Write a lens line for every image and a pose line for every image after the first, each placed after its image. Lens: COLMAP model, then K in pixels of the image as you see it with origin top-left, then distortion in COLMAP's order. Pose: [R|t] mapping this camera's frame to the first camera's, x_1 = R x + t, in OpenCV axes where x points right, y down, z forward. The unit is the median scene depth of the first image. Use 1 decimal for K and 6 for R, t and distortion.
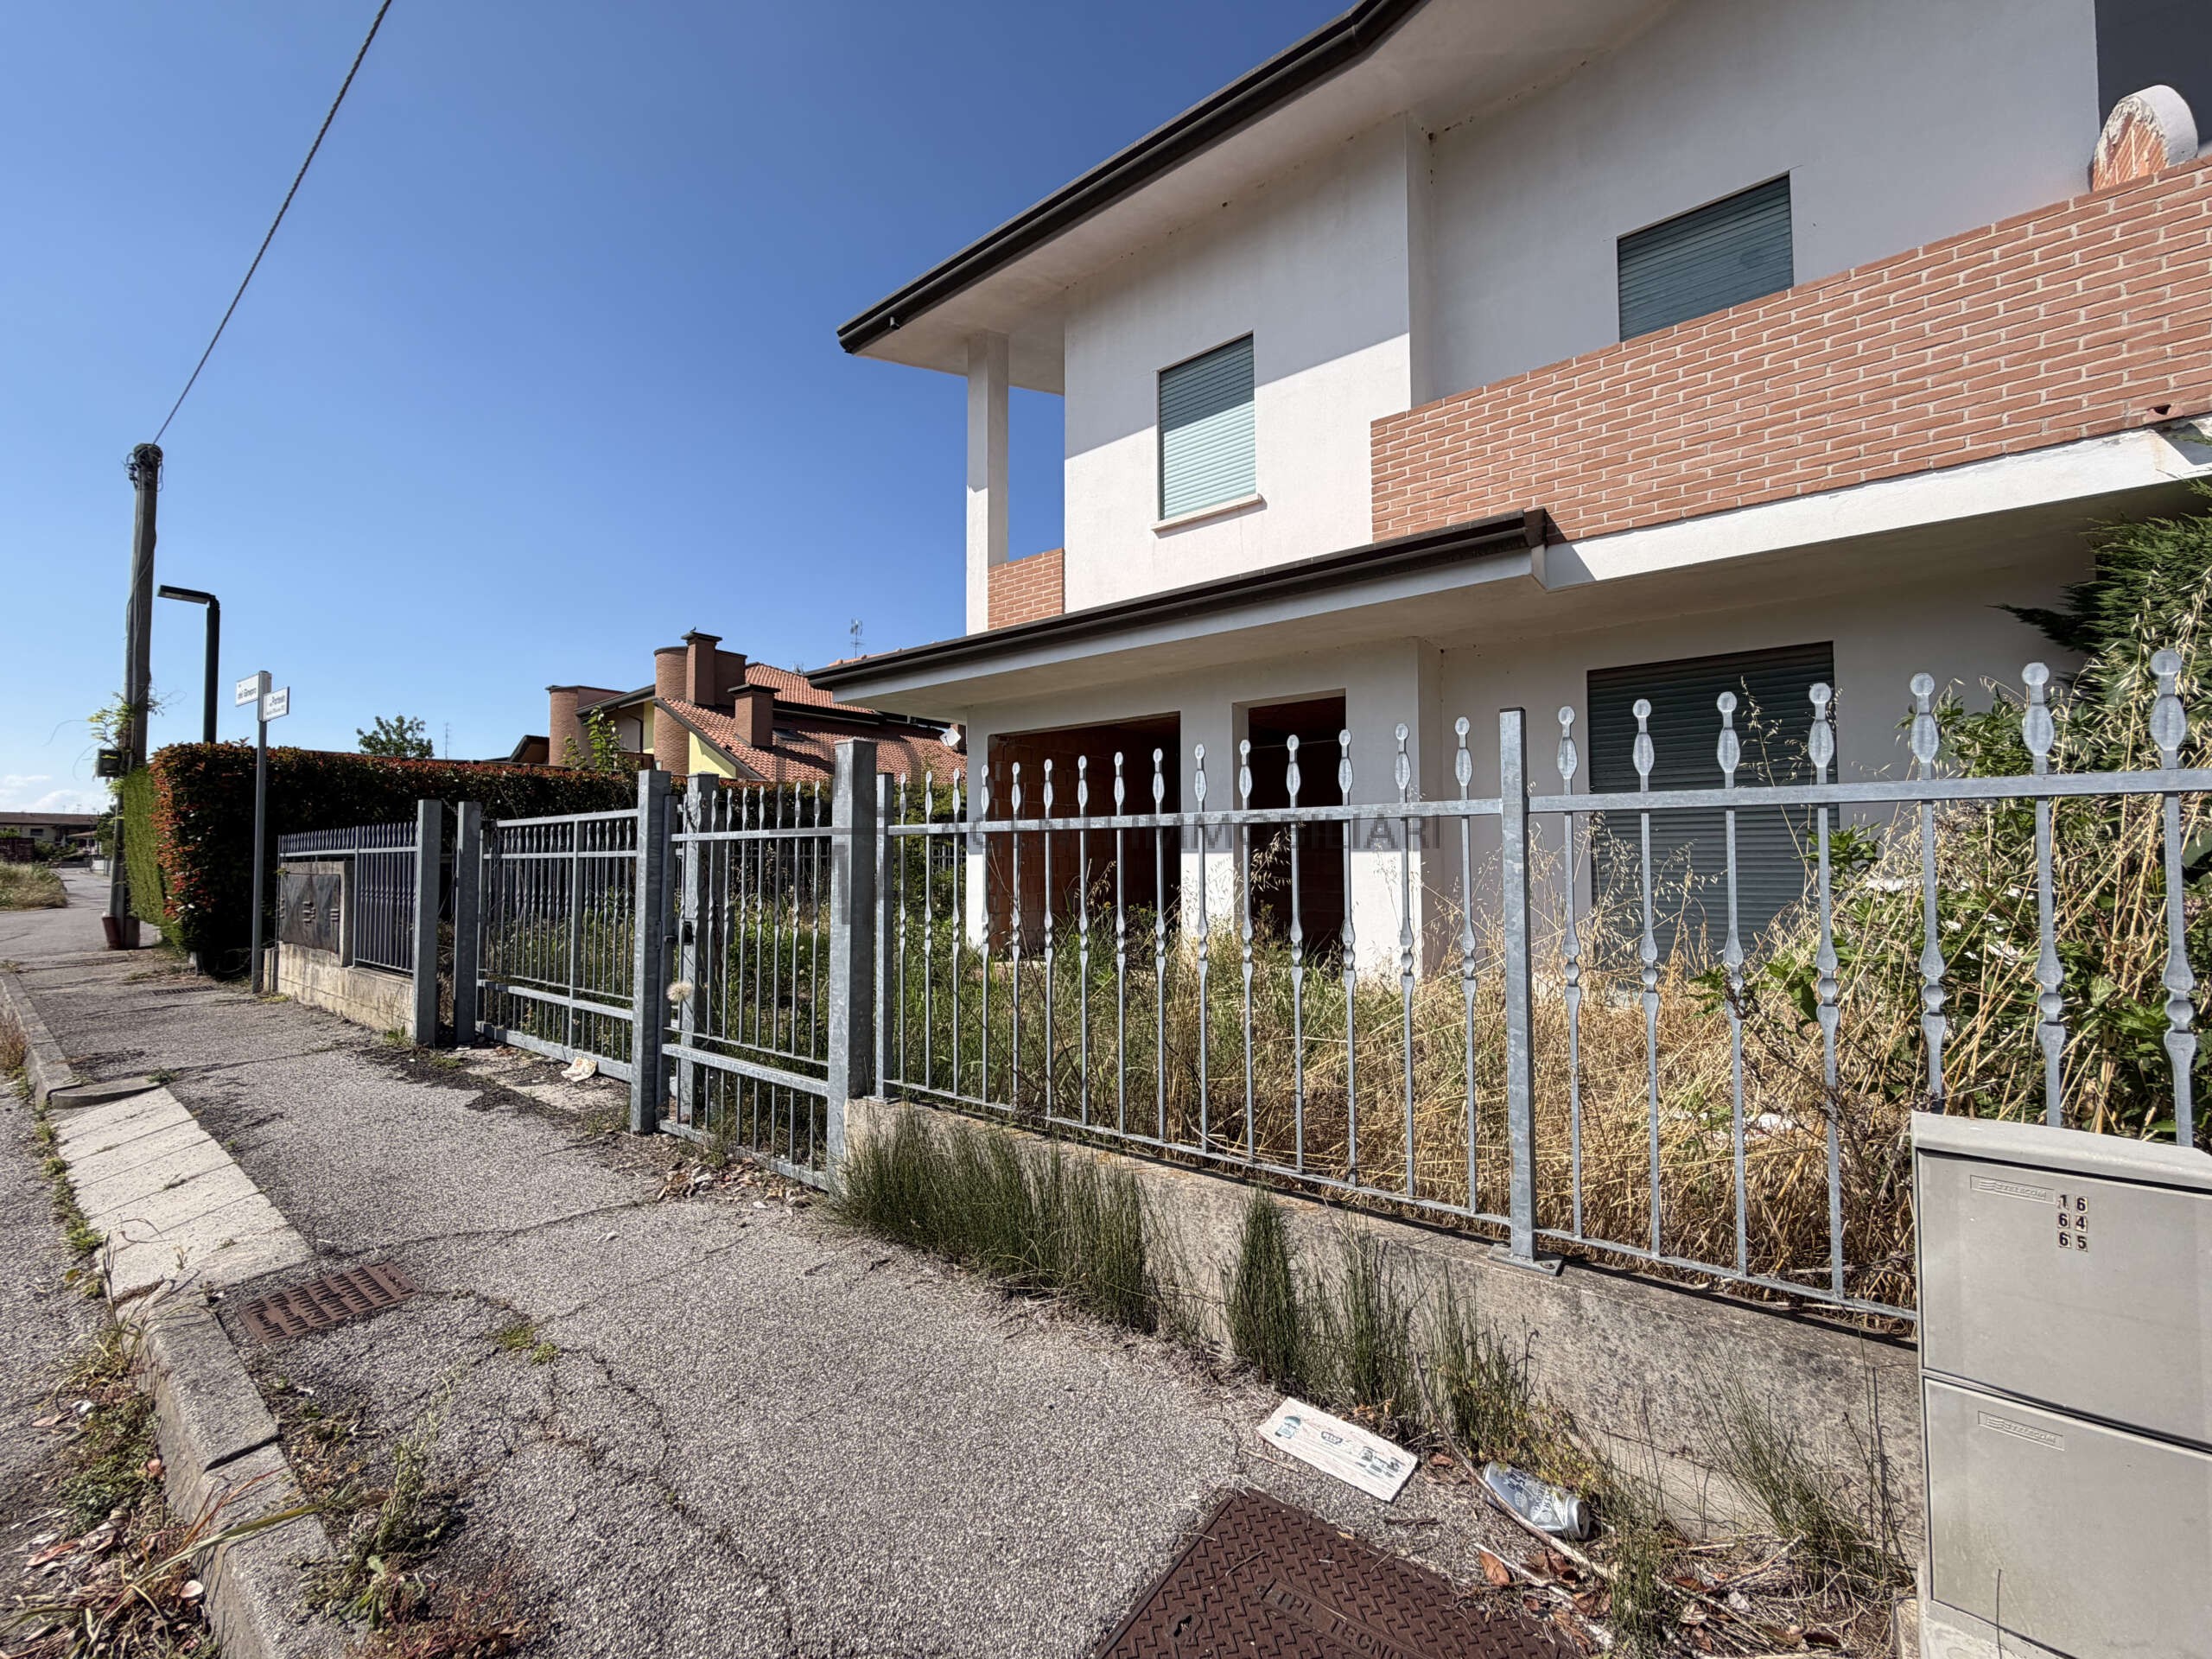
lens RADIAL K [[887.1, 0, 1106.0], [0, 887.1, 829.5], [0, 0, 1]] dist [0.000061, 0.000475]
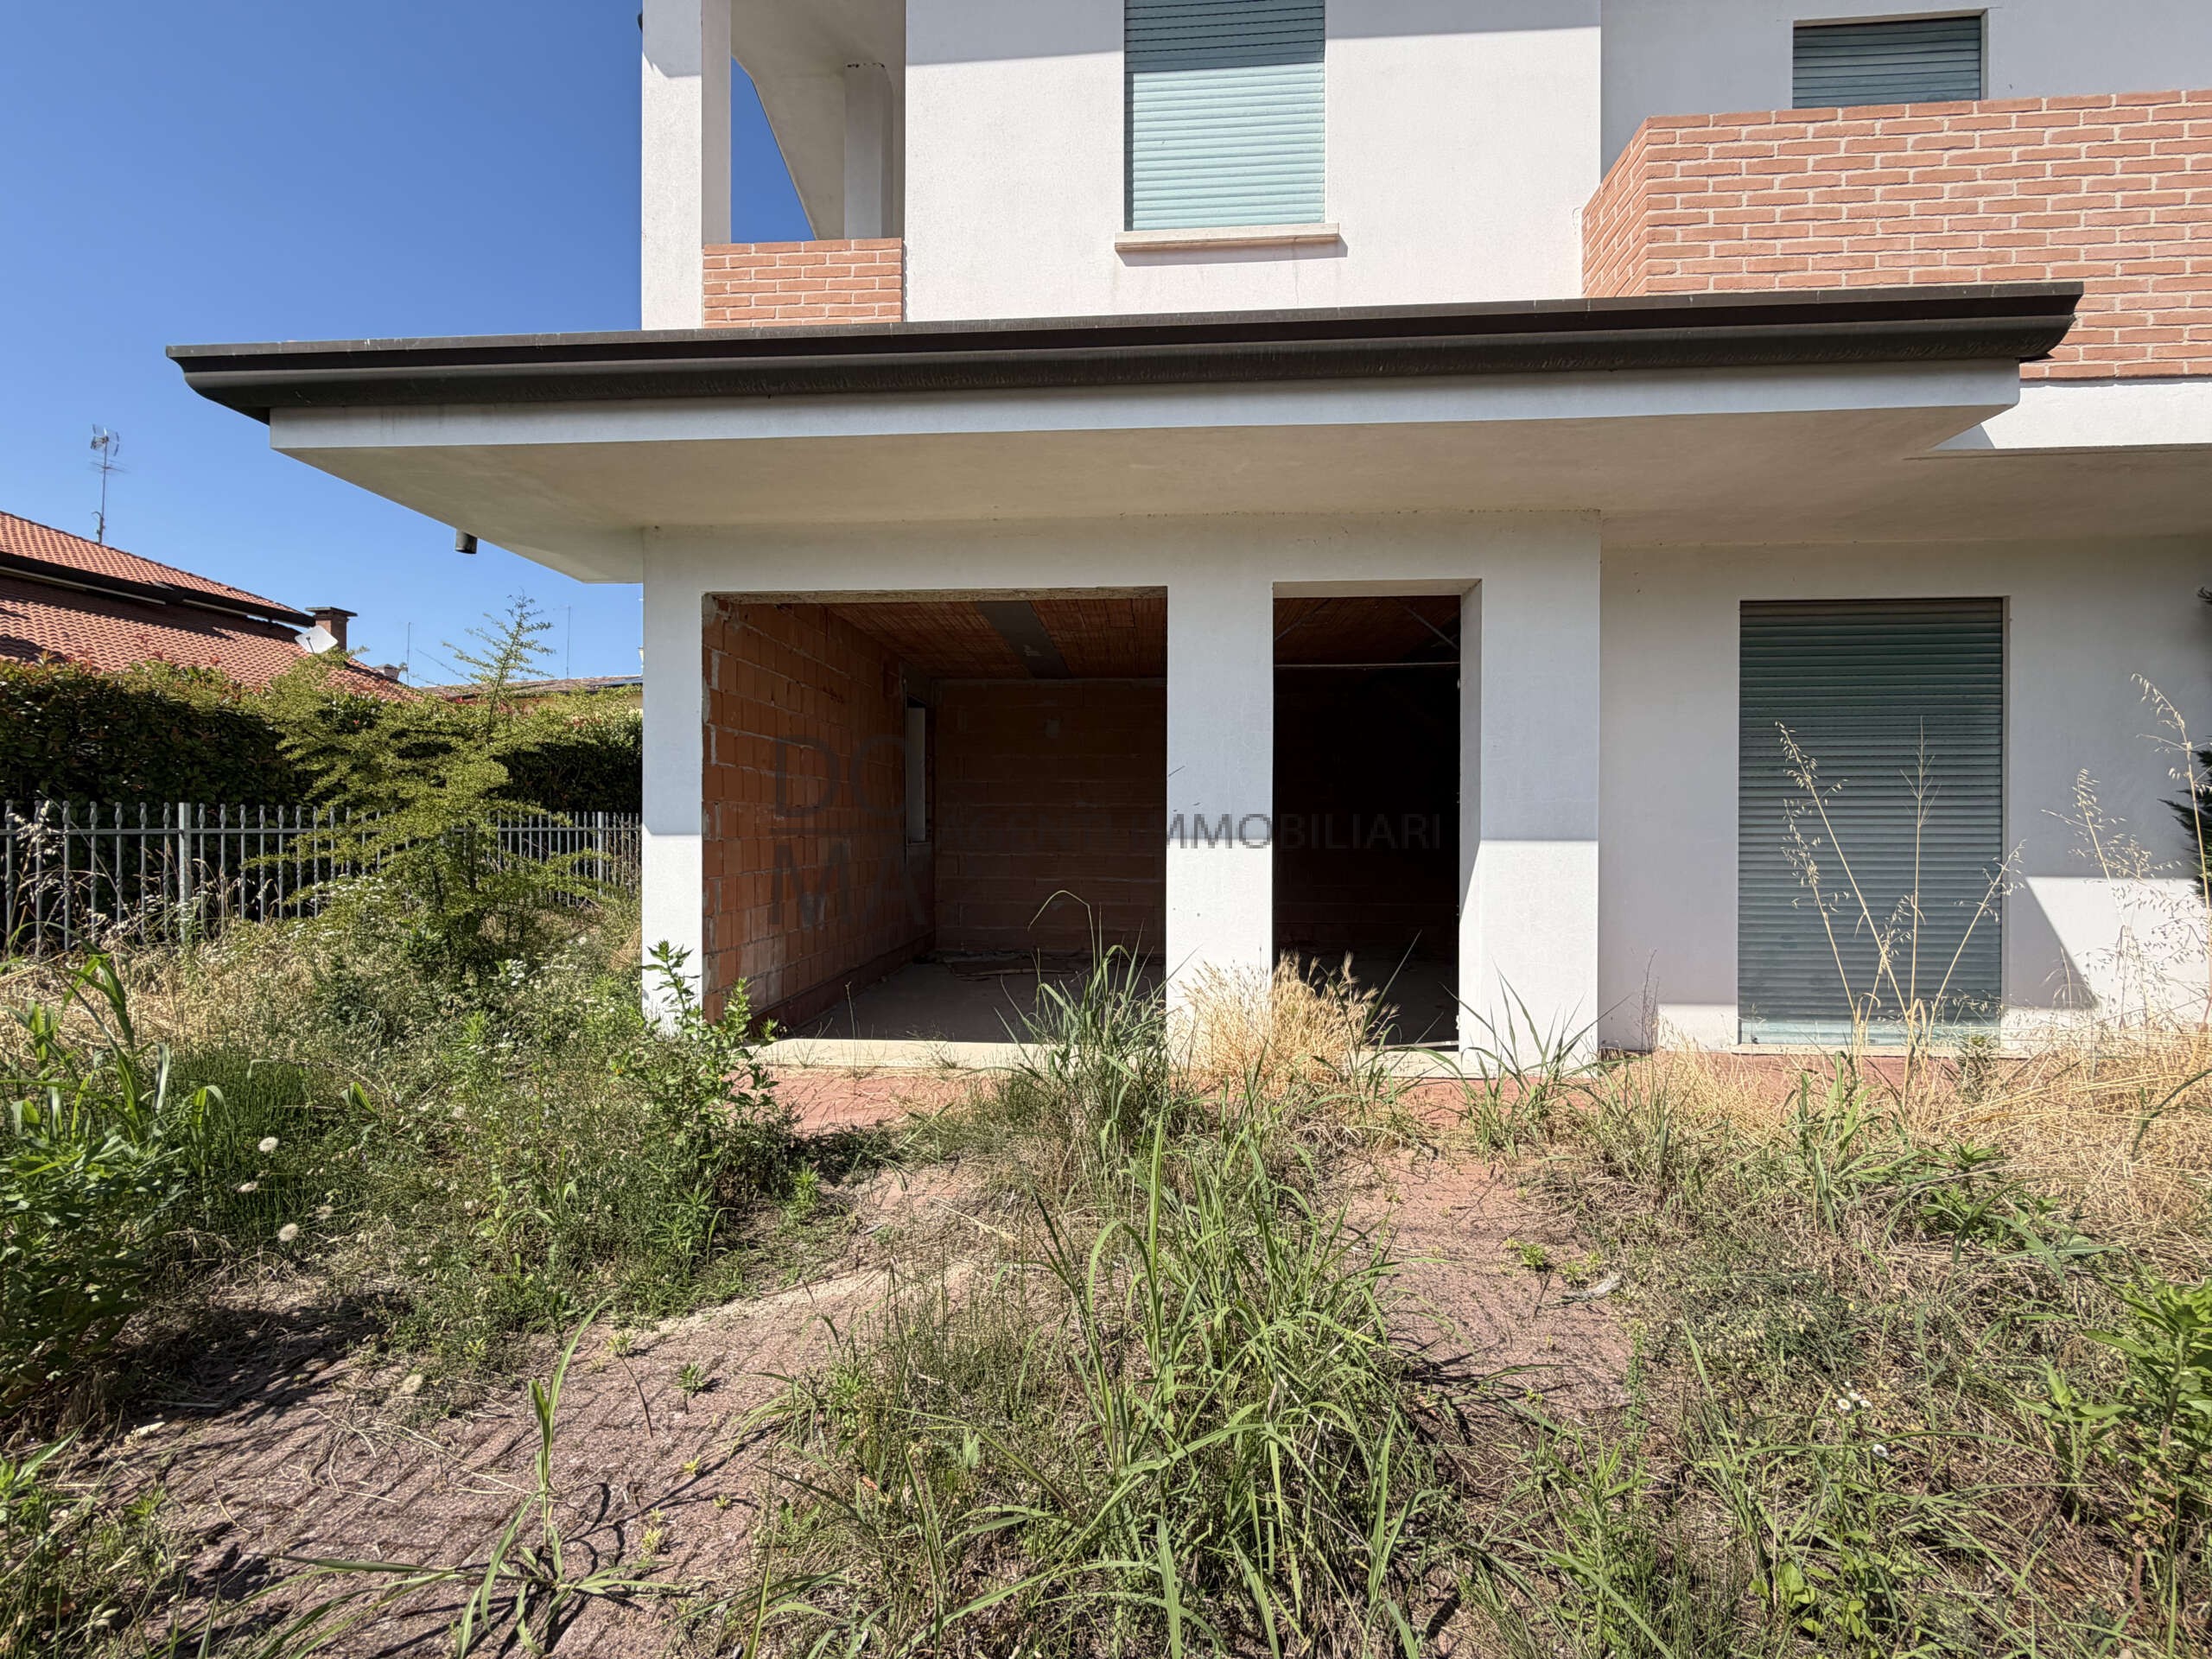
lens RADIAL K [[898.2, 0, 1106.0], [0, 898.2, 829.5], [0, 0, 1]] dist [-0.001867, 0.000112]
pose [[0.832324, 0.004928, 0.554268, -0.580814], [-0.026060, 0.999203, 0.030249, 0.007018], [-0.553677, -0.039621, 0.831789, 1.213120]]
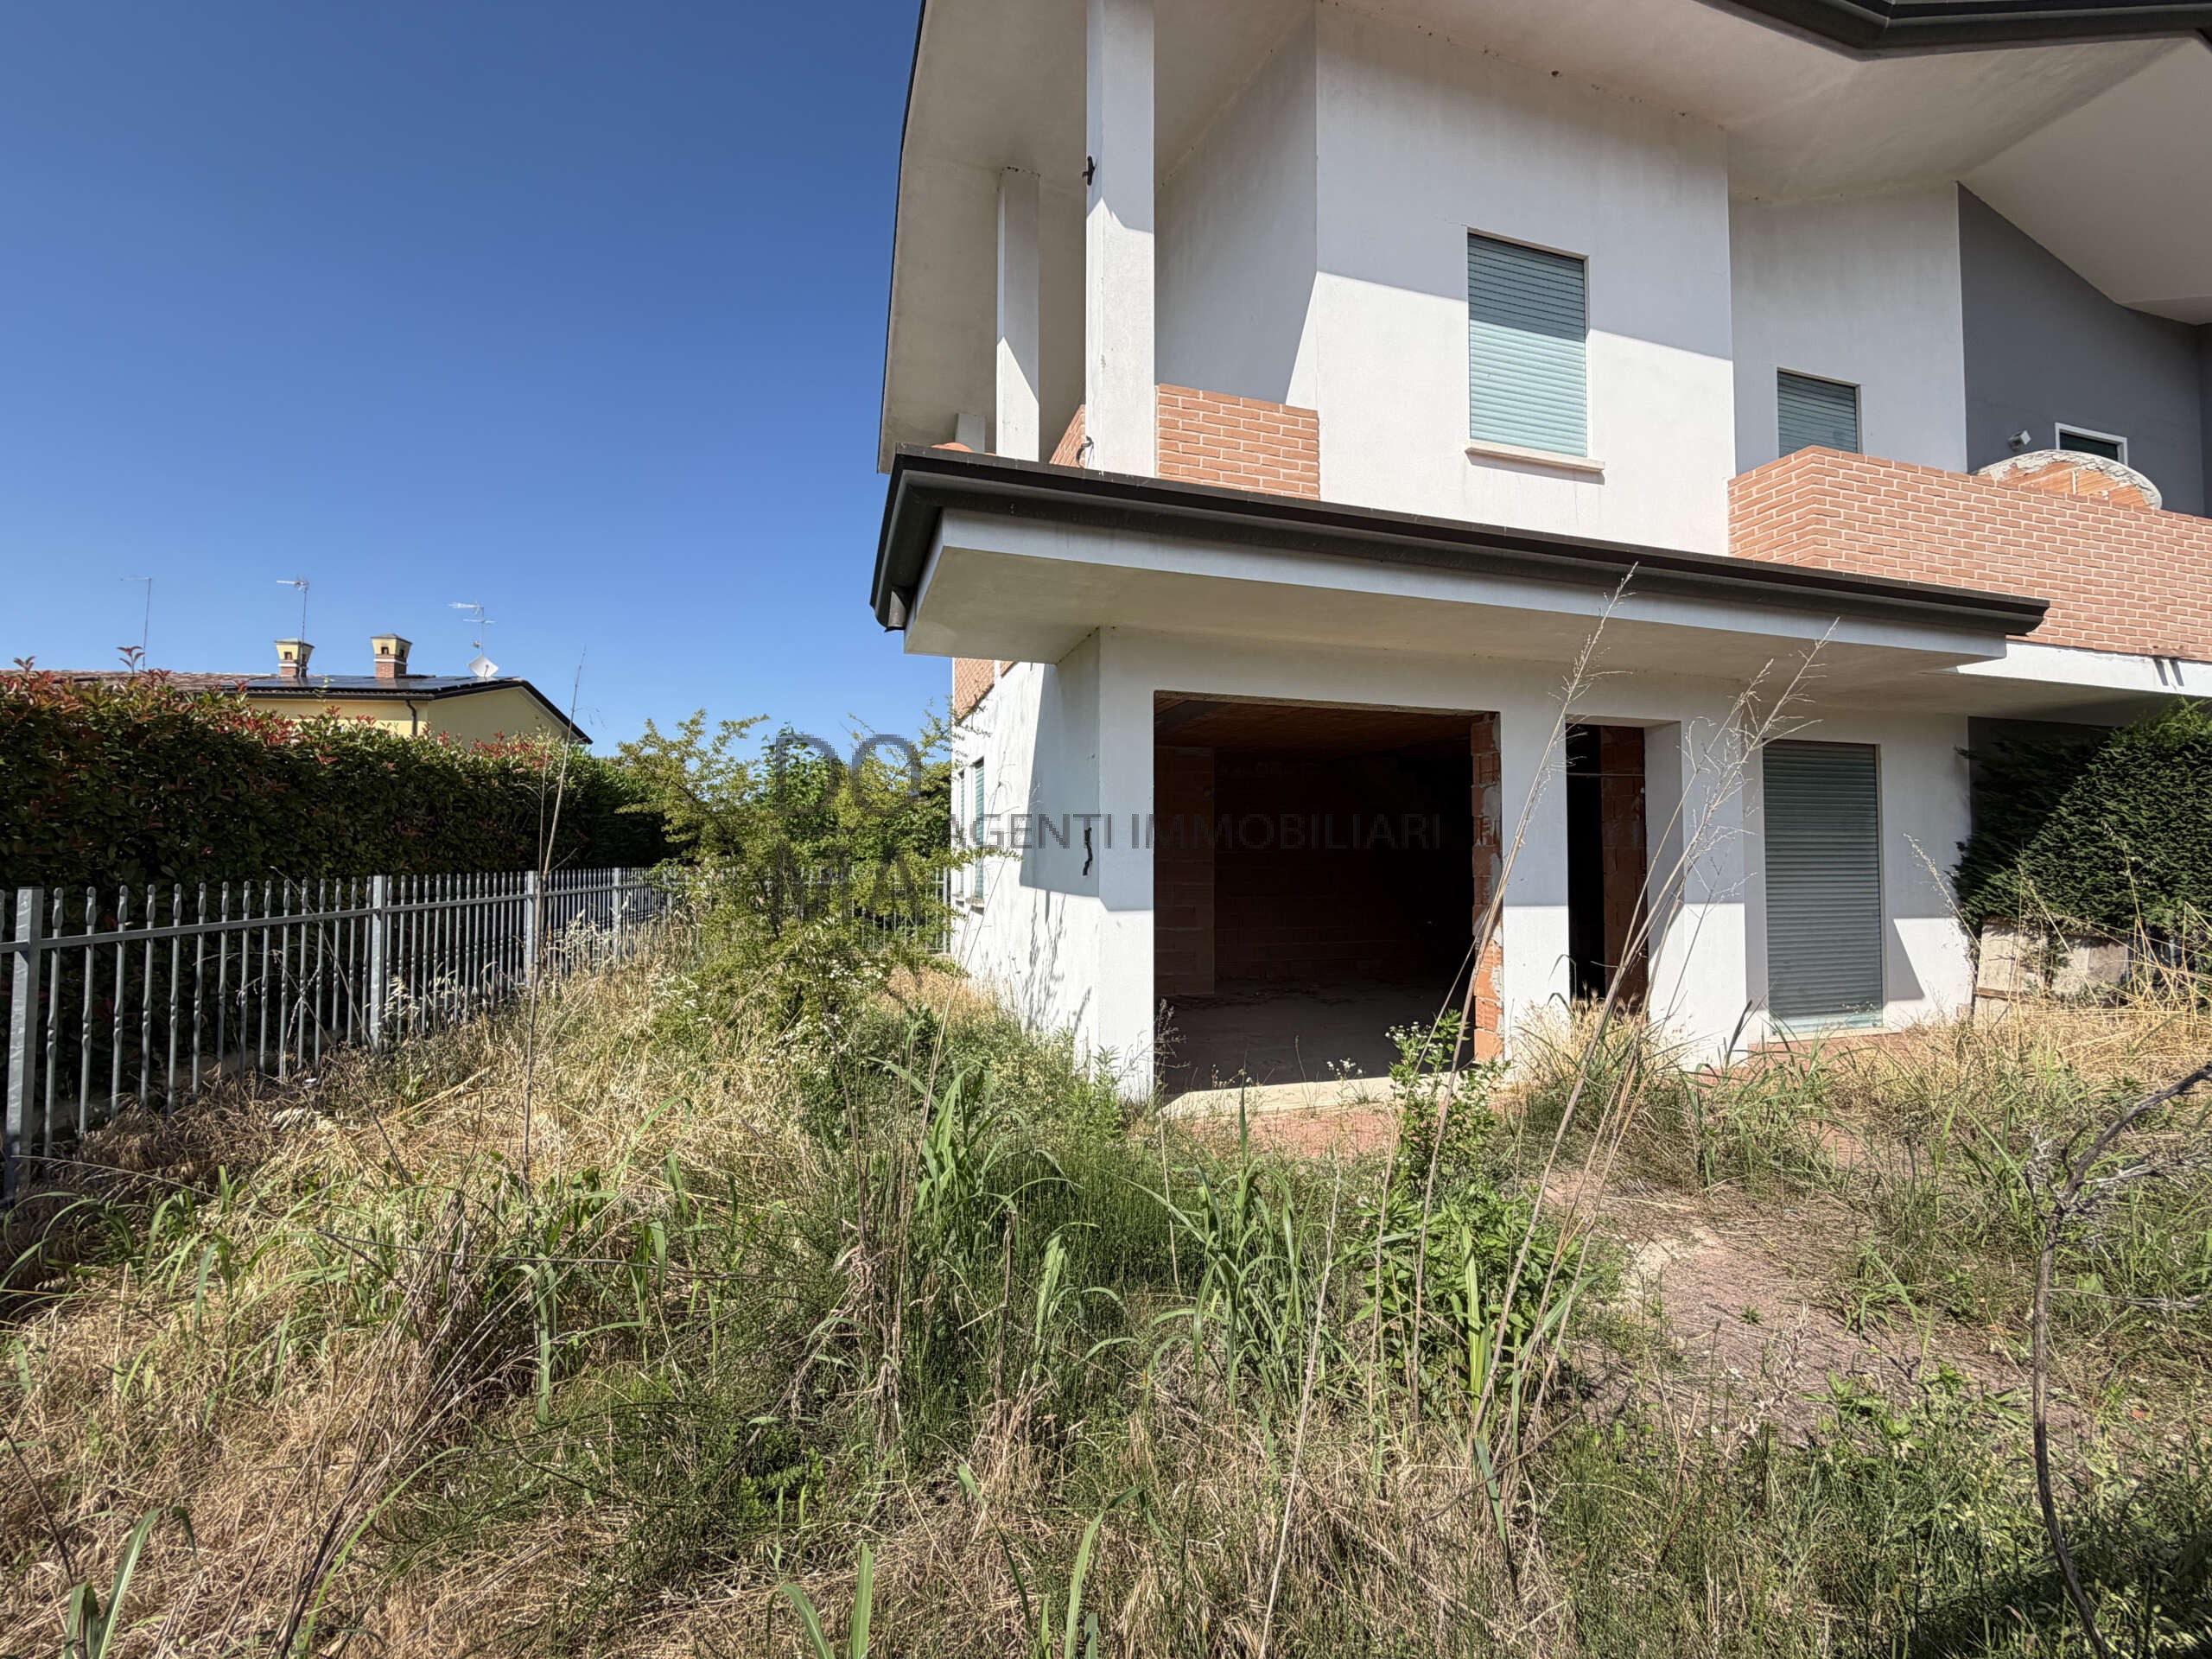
lens RADIAL K [[898.2, 0, 1106.0], [0, 898.2, 829.5], [0, 0, 1]] dist [-0.001867, 0.000112]
pose [[0.579996, 0.032033, 0.813989, -1.560241], [-0.033819, 0.999312, -0.015229, -0.034335], [-0.813917, -0.018696, 0.580680, 1.857493]]
